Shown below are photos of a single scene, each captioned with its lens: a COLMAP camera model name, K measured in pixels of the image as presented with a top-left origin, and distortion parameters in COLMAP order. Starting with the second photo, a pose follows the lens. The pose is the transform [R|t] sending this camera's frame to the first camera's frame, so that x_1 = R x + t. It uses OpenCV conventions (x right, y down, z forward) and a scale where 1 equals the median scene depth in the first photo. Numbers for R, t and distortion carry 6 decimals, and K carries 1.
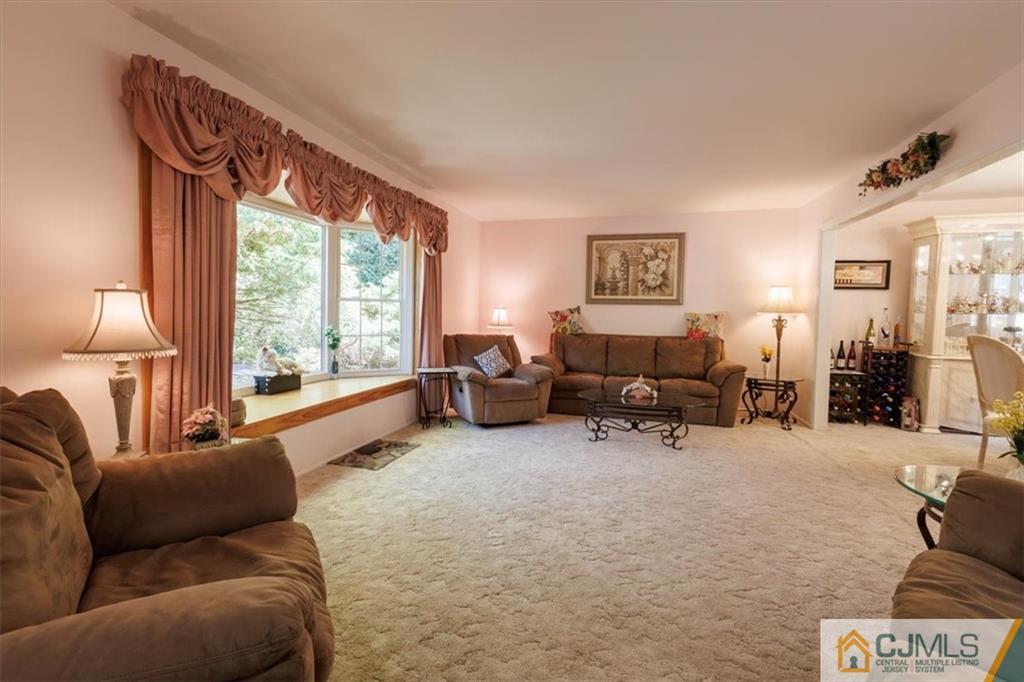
lens RADIAL K [[447.4, 0, 513.2], [0, 447.4, 338.5], [0, 0, 1]] dist [0.001840, 0.000695]
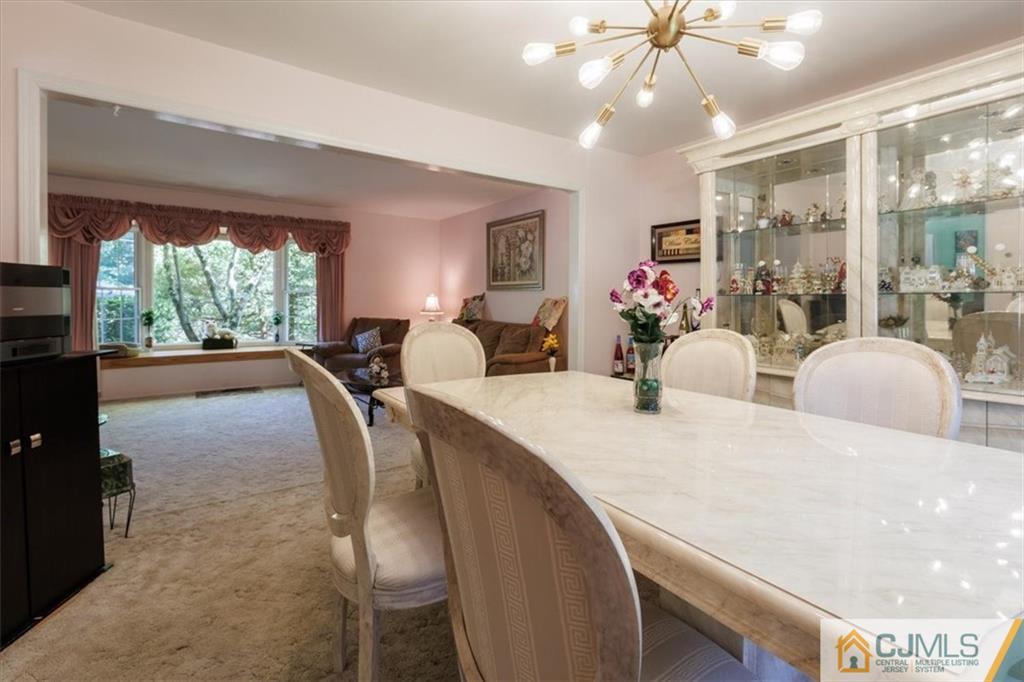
lens RADIAL K [[447.4, 0, 505.1], [0, 447.4, 299.6], [0, 0, 1]] dist [0.001840, 0.000695]
pose [[0.773461, -0.006292, -0.633813, 1.046276], [-0.032479, 0.998244, -0.049545, -0.010698], [0.633012, 0.058907, 0.771898, 0.312905]]
